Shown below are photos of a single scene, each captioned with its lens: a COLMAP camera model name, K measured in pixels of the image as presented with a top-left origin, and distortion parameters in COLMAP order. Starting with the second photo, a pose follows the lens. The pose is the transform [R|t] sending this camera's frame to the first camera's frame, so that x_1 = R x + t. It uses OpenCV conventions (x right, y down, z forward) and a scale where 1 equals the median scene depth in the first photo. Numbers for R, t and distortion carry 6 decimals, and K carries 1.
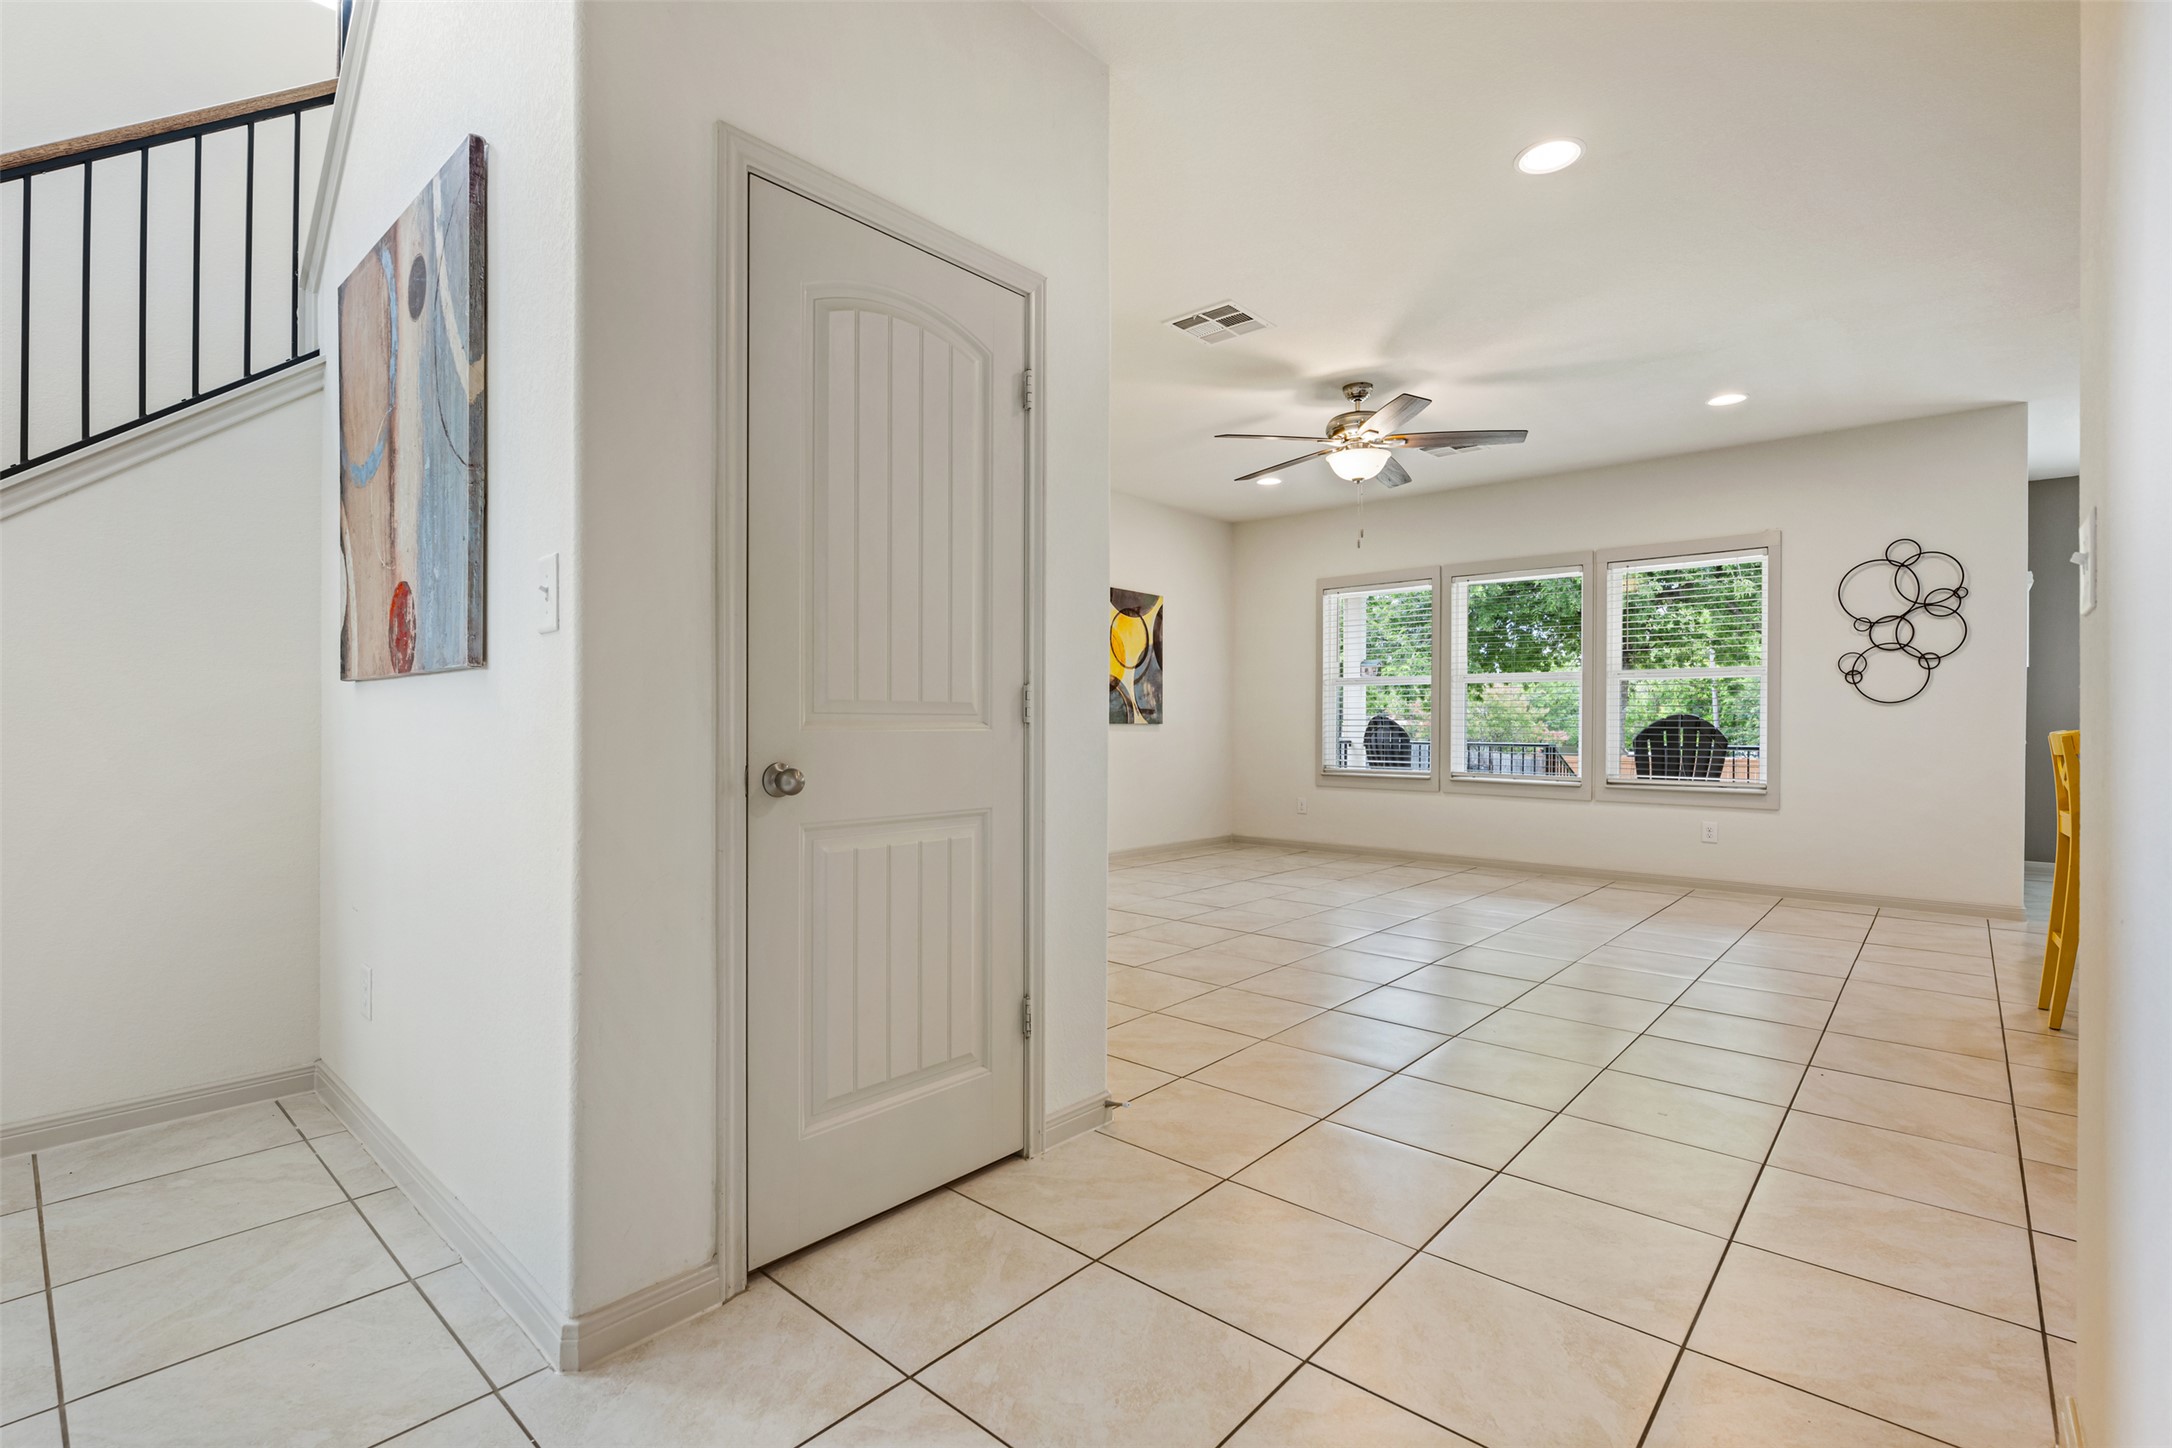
lens RADIAL K [[994.1, 0, 1086.5], [0, 994.1, 727.0], [0, 0, 1]] dist [0.002460, -0.000043]
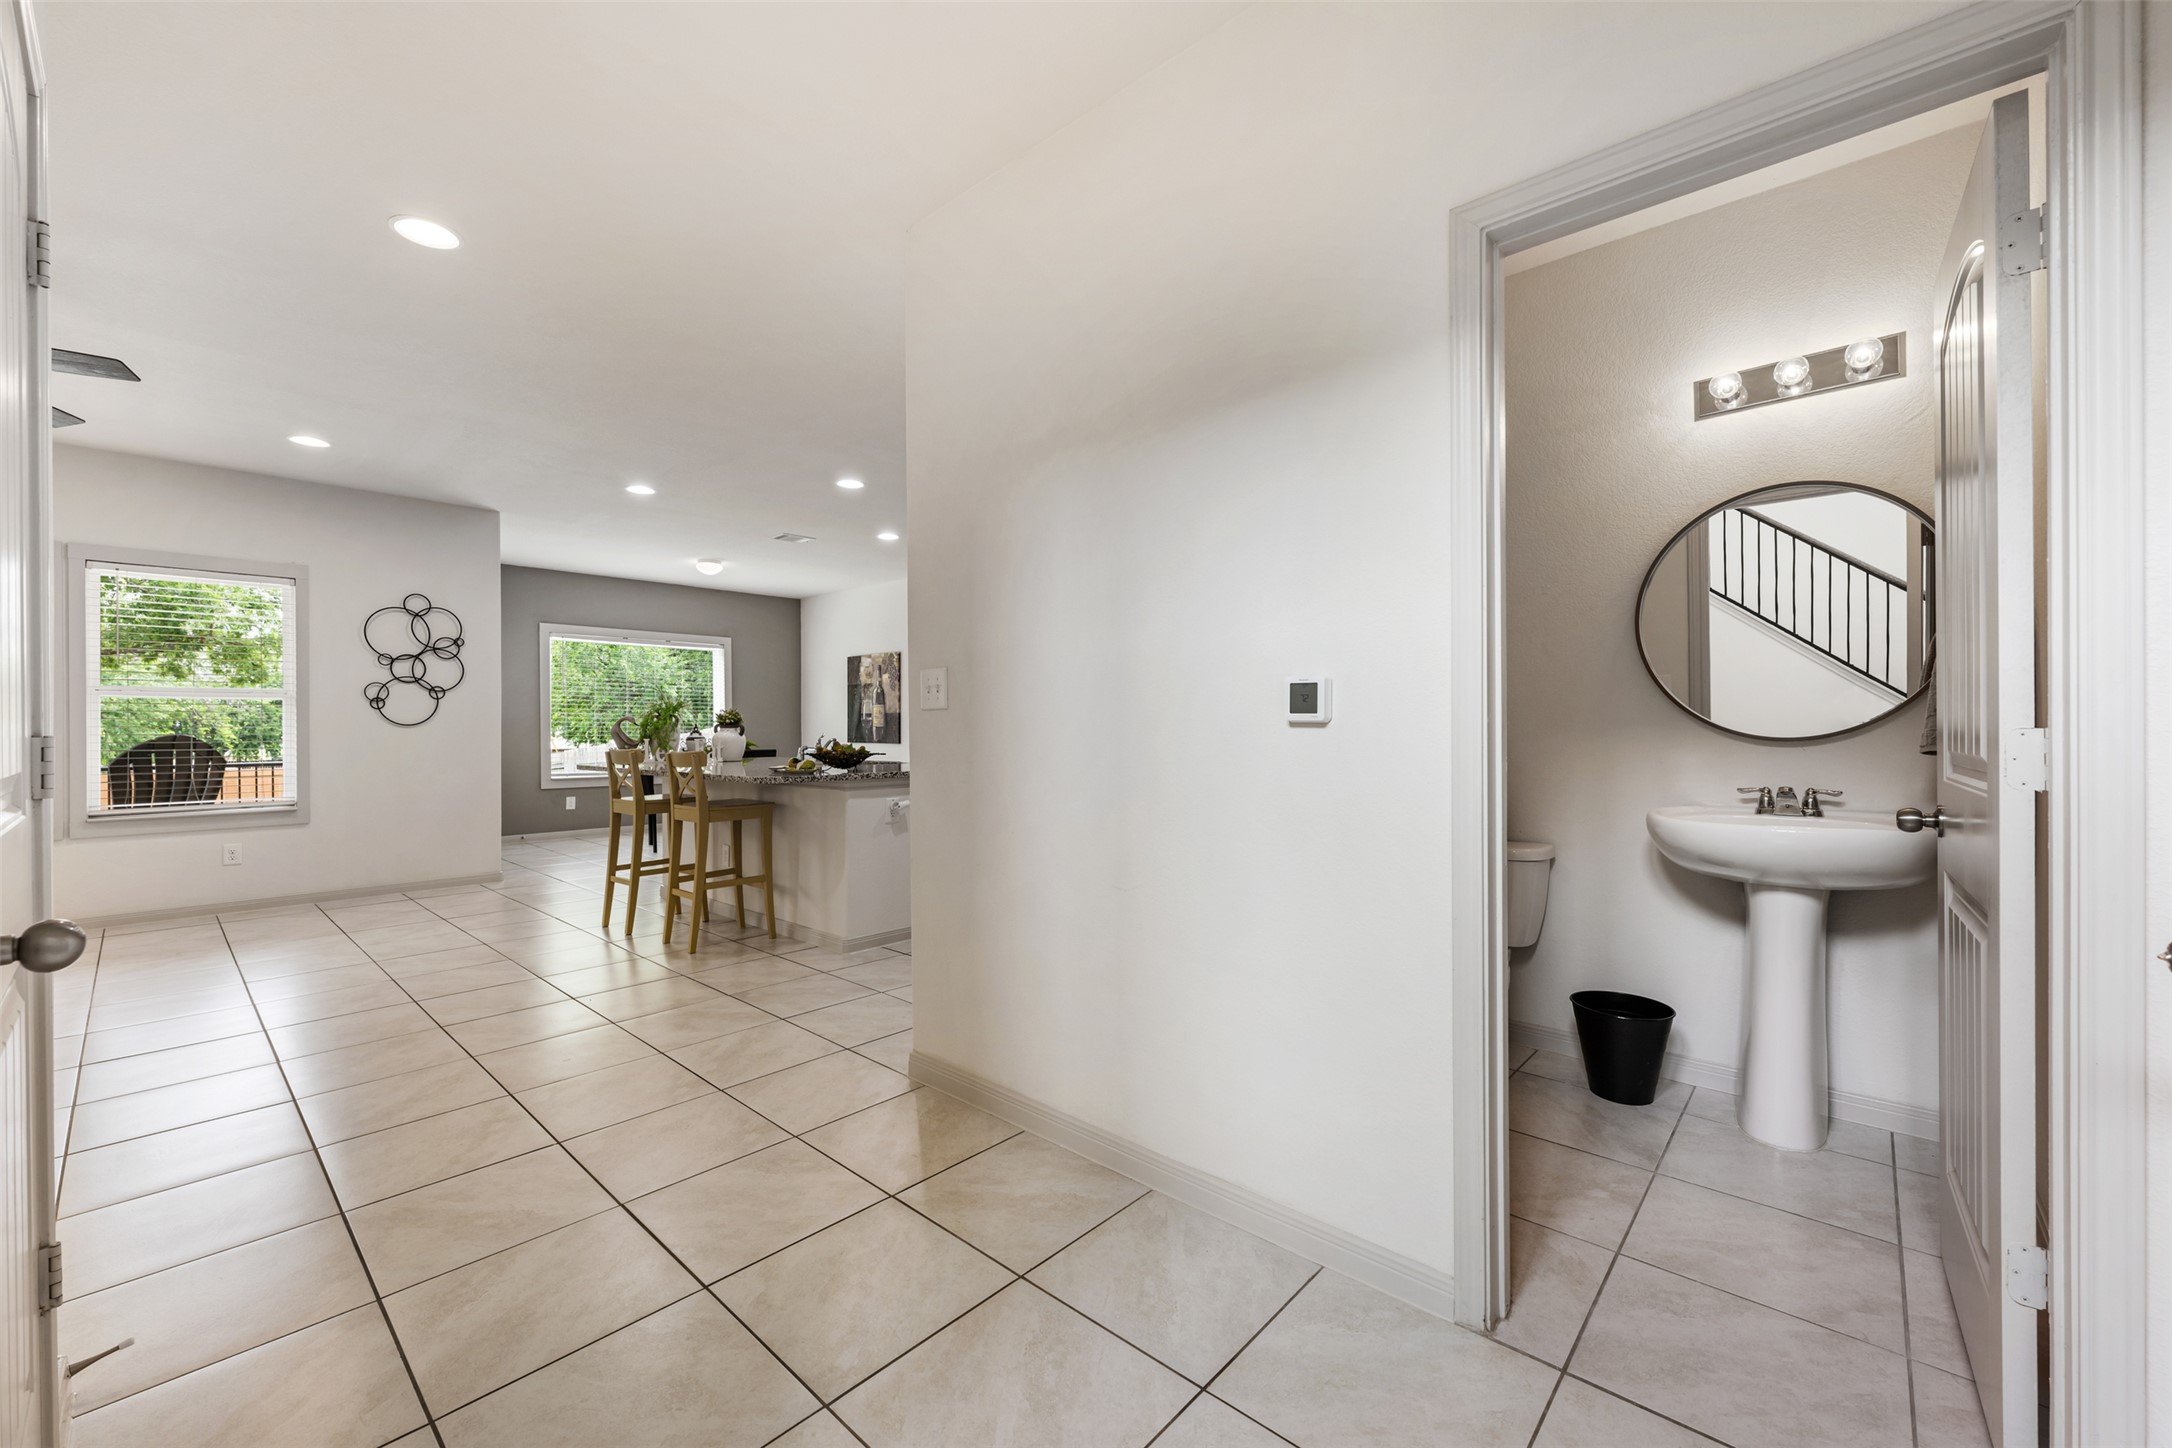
lens RADIAL K [[859.9, 0, 1086.7], [0, 859.9, 724.2], [0, 0, 1]] dist [-0.000476, 0.000074]
pose [[0.012624, -0.000146, 0.999920, -0.227663], [0.011577, 0.999933, 0.000000, -0.014840], [-0.999853, 0.011576, 0.012625, 0.138308]]
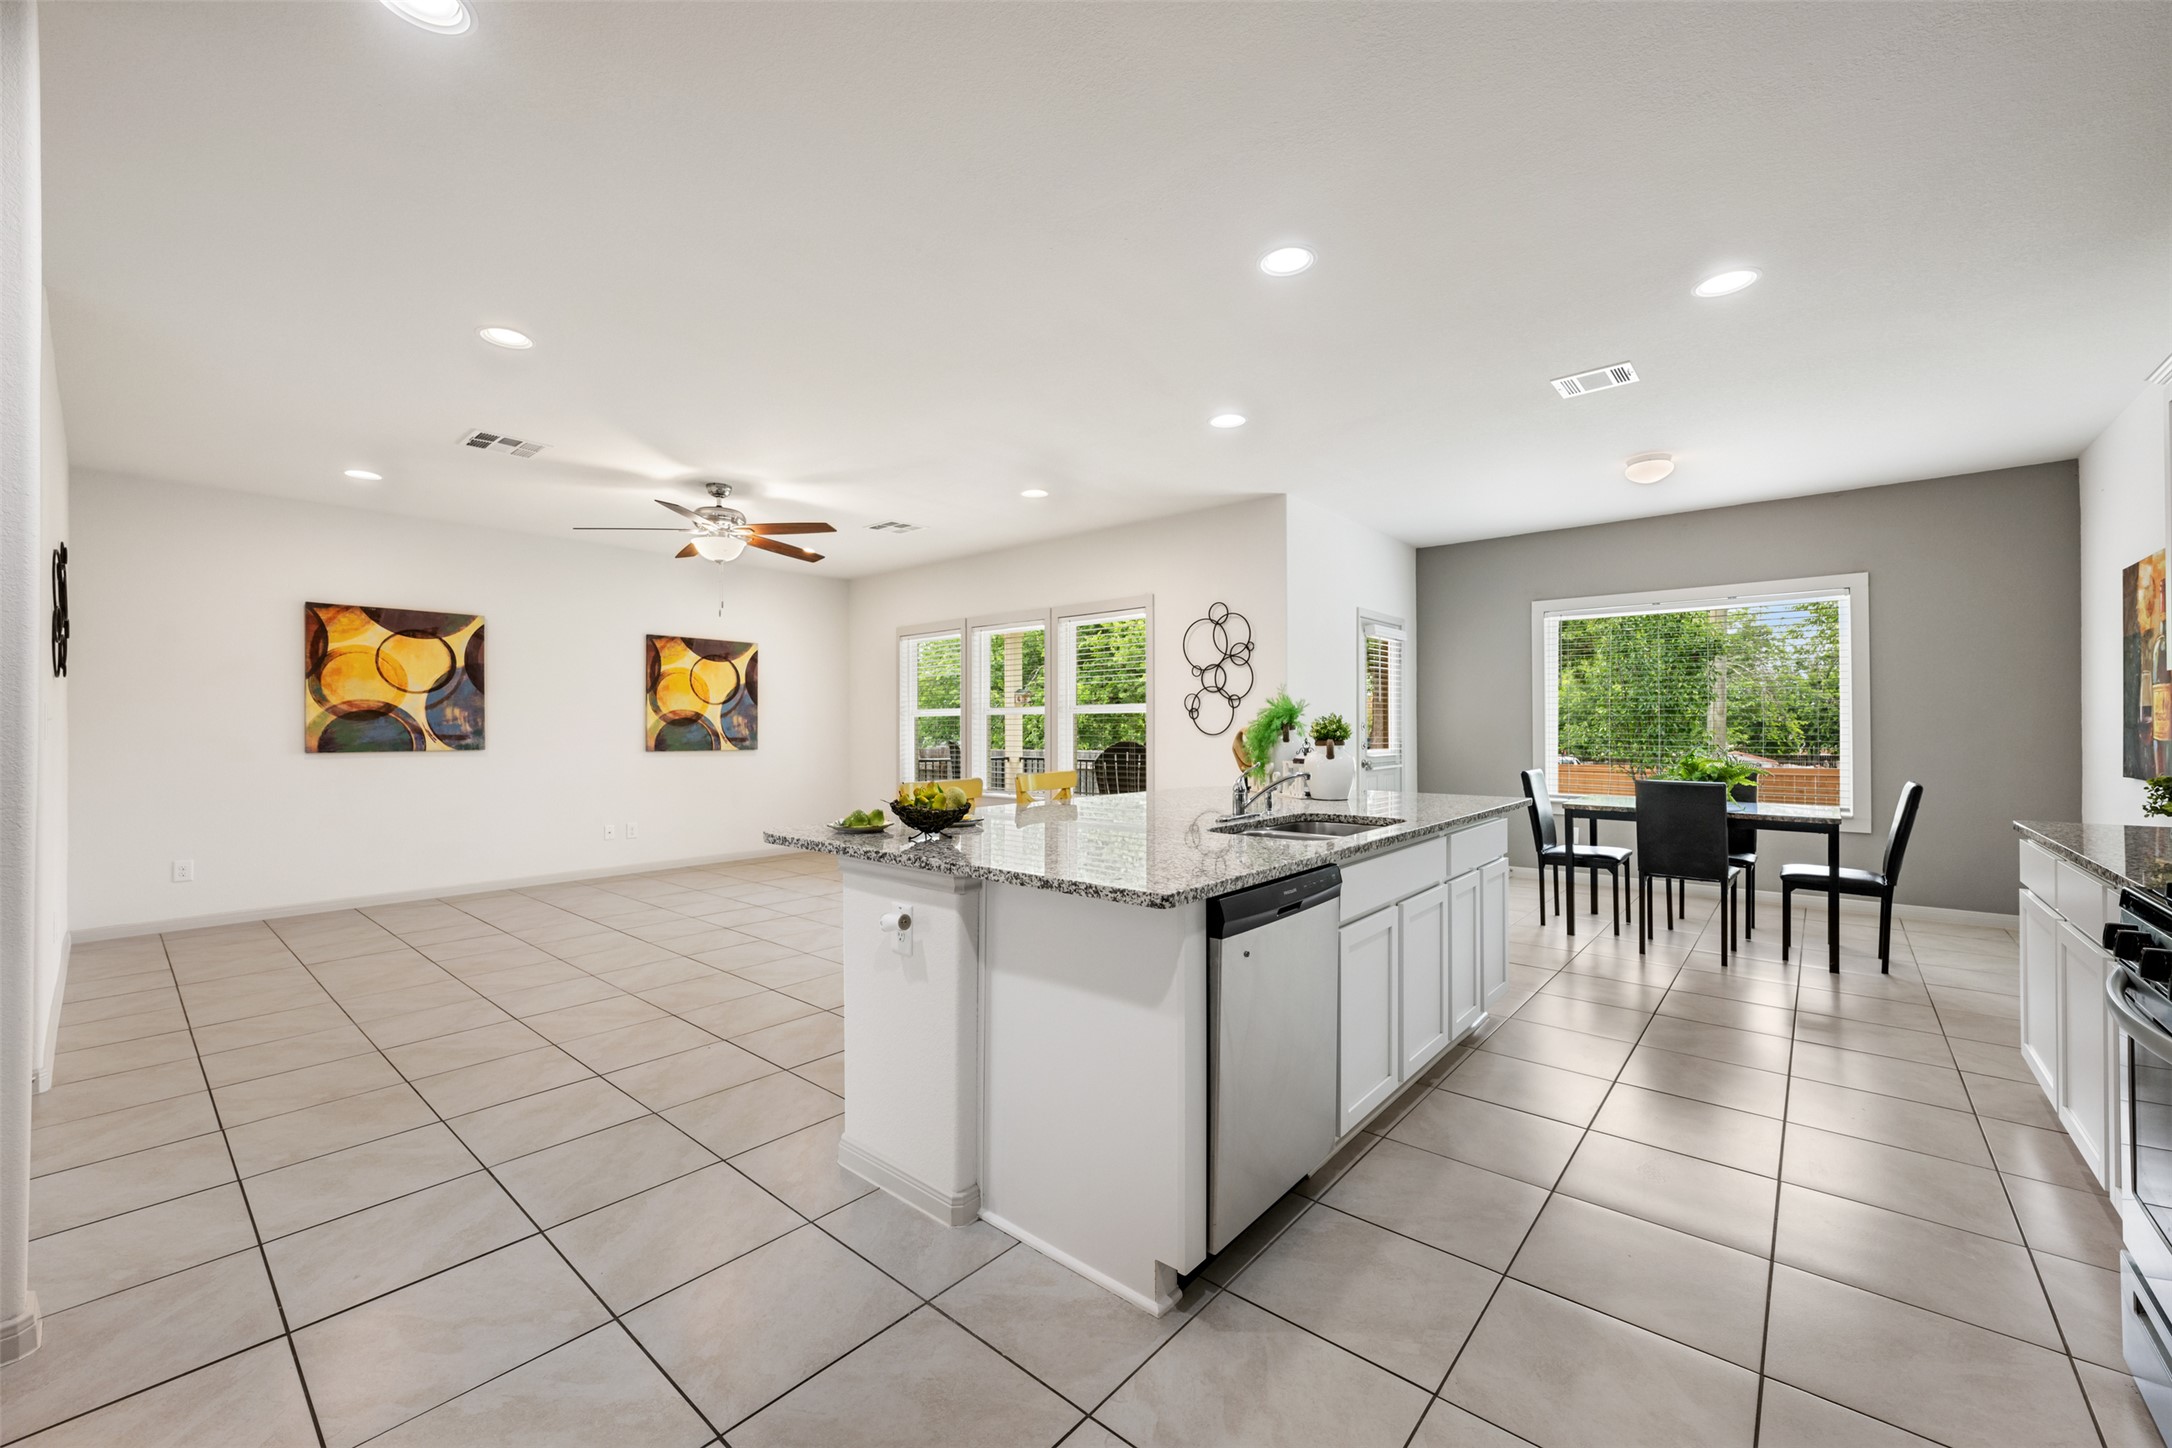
lens RADIAL K [[859.9, 0, 1084.6], [0, 859.9, 720.5], [0, 0, 1]] dist [-0.000476, 0.000074]
pose [[0.999921, -0.007292, 0.010195, 0.594763], [0.007440, 0.999867, -0.014547, -0.025842], [-0.010088, 0.014621, 0.999842, -0.058048]]
